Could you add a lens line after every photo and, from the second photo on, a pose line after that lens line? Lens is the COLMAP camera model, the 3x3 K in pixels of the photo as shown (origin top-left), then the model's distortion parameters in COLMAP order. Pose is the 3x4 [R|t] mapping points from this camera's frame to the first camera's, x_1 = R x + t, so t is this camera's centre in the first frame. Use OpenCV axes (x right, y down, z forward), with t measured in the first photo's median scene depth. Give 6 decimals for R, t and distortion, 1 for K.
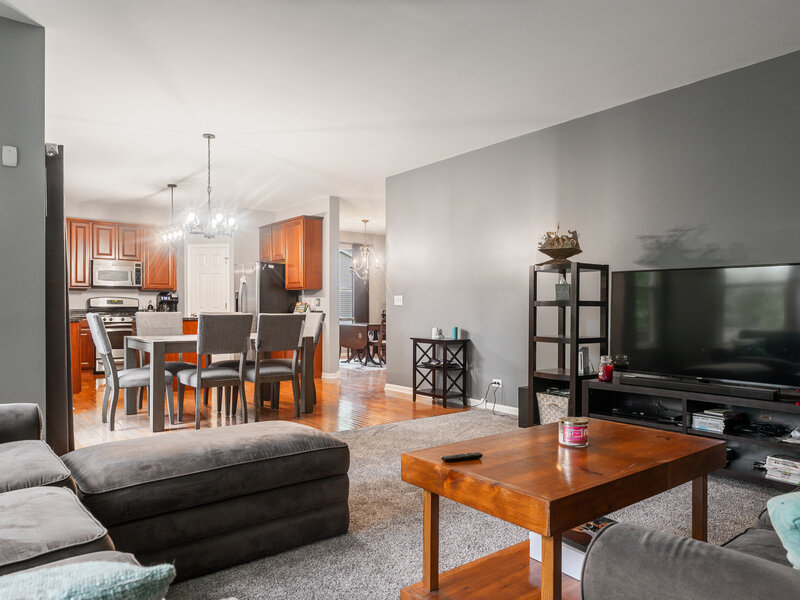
lens RADIAL K [[554.4, 0, 400.0], [0, 554.4, 300.0], [0, 0, 1]] dist [0.003277, 0.002408]
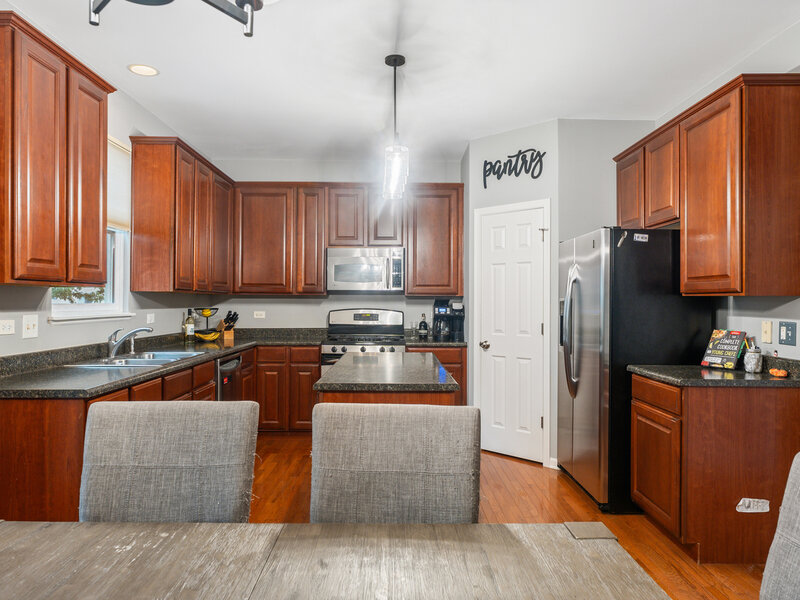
lens RADIAL K [[554.4, 0, 400.0], [0, 554.4, 300.0], [0, 0, 1]] dist [0.003277, 0.002408]
pose [[0.791960, 0.001772, -0.610571, -0.120372], [0.003615, 0.999965, 0.007591, -0.018951], [0.610562, -0.008219, 0.791925, 0.551405]]
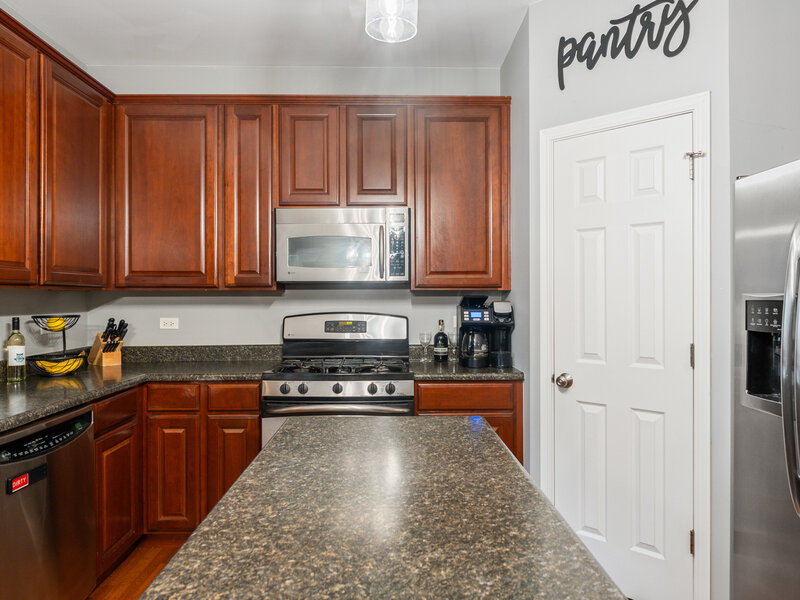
lens RADIAL K [[571.4, 0, 400.0], [0, 571.4, 300.0], [0, 0, 1]] dist [0.002185, -0.000181]
pose [[0.797345, 0.002394, -0.603519, -0.266438], [0.010410, 0.999789, 0.017720, -0.019376], [0.603434, -0.020411, 0.797151, 0.733009]]
